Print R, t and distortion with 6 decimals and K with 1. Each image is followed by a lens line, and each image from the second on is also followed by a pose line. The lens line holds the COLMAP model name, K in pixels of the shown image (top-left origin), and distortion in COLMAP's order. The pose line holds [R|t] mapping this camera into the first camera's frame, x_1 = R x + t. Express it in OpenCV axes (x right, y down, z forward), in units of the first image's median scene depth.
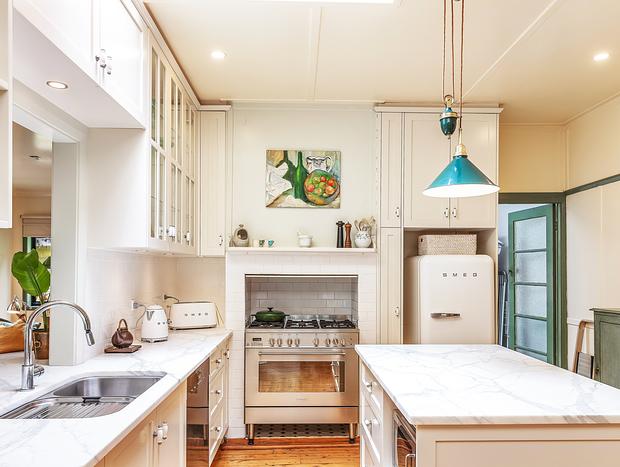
lens RADIAL K [[489.6, 0, 310.7], [0, 489.6, 264.0], [0, 0, 1]] dist [0.013678, 0.006460]
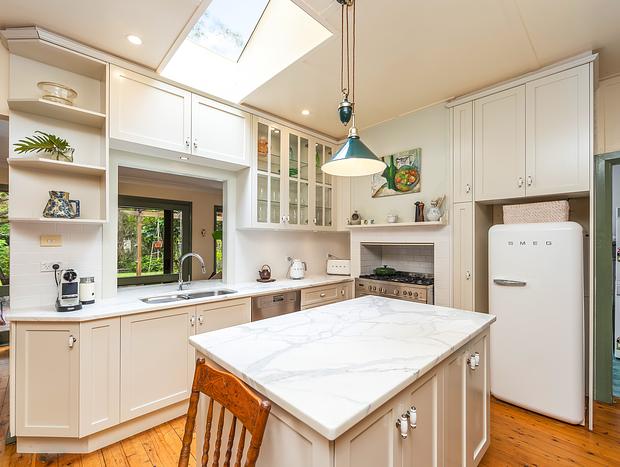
lens RADIAL K [[281.0, 0, 308.5], [0, 281.0, 237.9], [0, 0, 1]] dist [-0.001688, -0.000664]
pose [[0.664674, -0.011404, -0.747046, 0.420022], [0.009812, 0.999931, -0.006534, 0.010816], [0.747069, -0.002987, 0.664740, 0.283776]]
